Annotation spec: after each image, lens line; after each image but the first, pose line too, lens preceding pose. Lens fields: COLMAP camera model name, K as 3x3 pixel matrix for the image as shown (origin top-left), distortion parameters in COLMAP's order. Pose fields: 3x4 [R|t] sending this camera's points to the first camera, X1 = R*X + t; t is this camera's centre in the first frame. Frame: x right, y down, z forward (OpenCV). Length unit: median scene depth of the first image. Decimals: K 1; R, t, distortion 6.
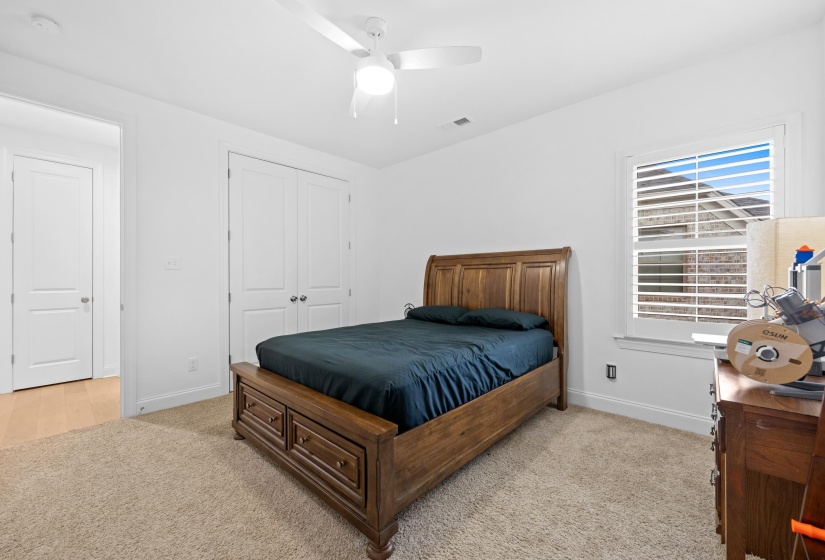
lens RADIAL K [[329.0, 0, 414.7], [0, 329.0, 276.2], [0, 0, 1]] dist [0.000499, 0.000061]
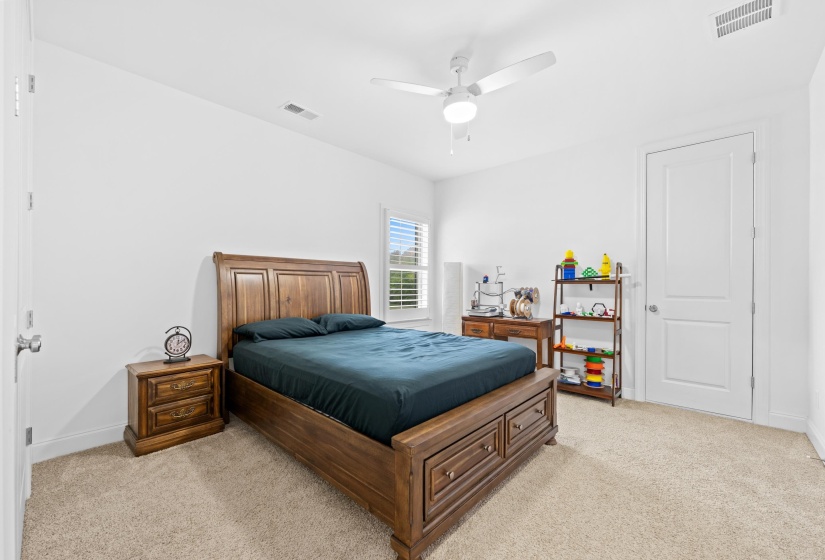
lens RADIAL K [[338.8, 0, 412.1], [0, 338.8, 274.1], [0, 0, 1]] dist [-0.000541, -0.000069]
pose [[0.013219, 0.038816, 0.999159, -0.806335], [-0.010533, 0.999196, -0.038678, 0.009294], [-0.999857, -0.010013, 0.013618, 0.713346]]
